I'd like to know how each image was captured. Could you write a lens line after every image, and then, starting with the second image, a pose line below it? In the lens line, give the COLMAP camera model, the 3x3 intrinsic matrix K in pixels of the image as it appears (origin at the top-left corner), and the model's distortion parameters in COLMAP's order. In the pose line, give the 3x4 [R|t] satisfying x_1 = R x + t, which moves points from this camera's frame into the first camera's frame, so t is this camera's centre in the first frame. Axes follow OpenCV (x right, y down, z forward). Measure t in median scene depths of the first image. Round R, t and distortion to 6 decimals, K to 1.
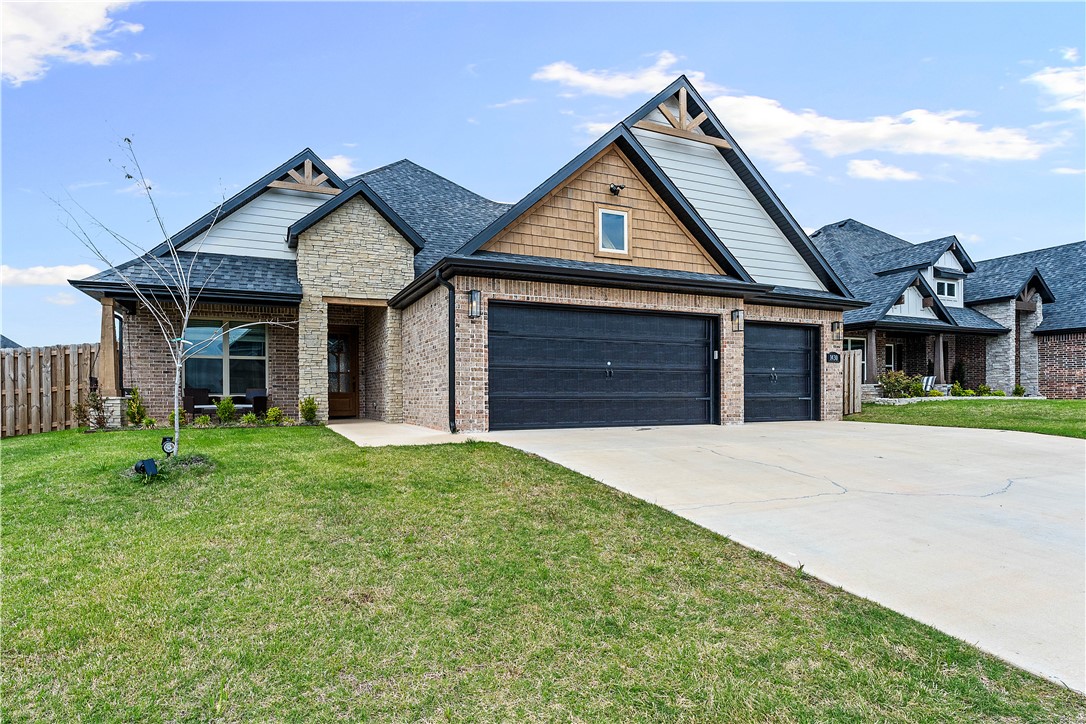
lens RADIAL K [[481.7, 0, 542.7], [0, 481.7, 342.6], [0, 0, 1]] dist [-0.000317, 0.000007]
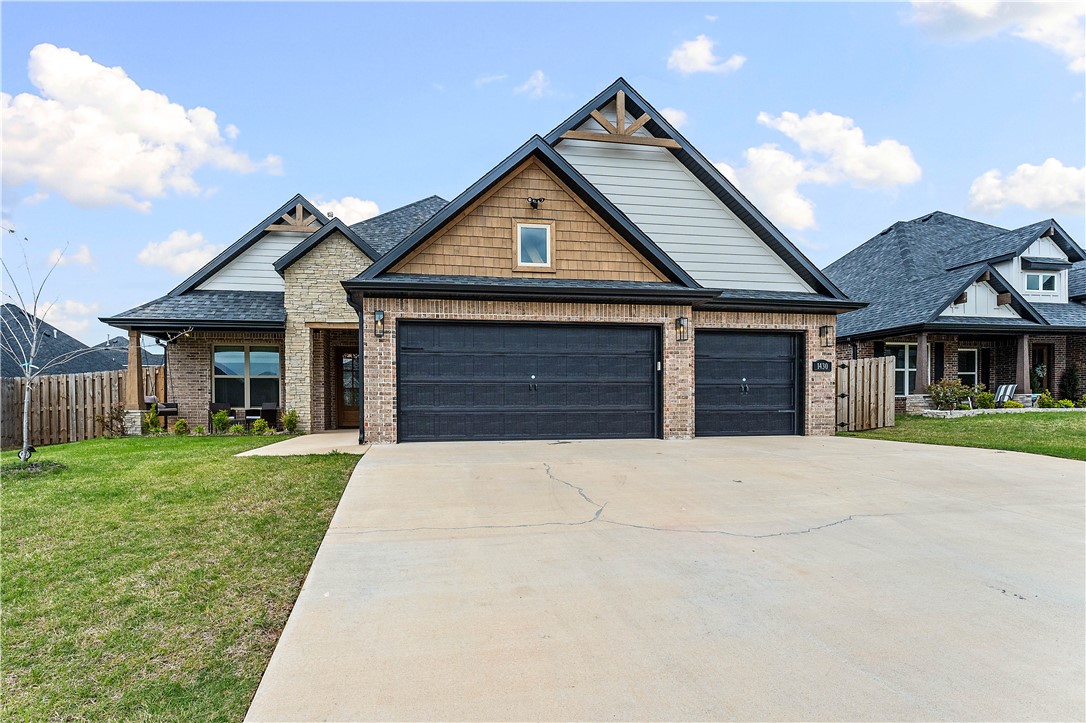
lens RADIAL K [[444.1, 0, 543.0], [0, 444.1, 361.5], [0, 0, 1]] dist [-0.000563, -0.000125]
pose [[0.976303, -0.023664, -0.215110, 0.323166], [0.025425, 0.999662, 0.005421, 0.005962], [0.214909, -0.010761, 0.976575, 0.089481]]
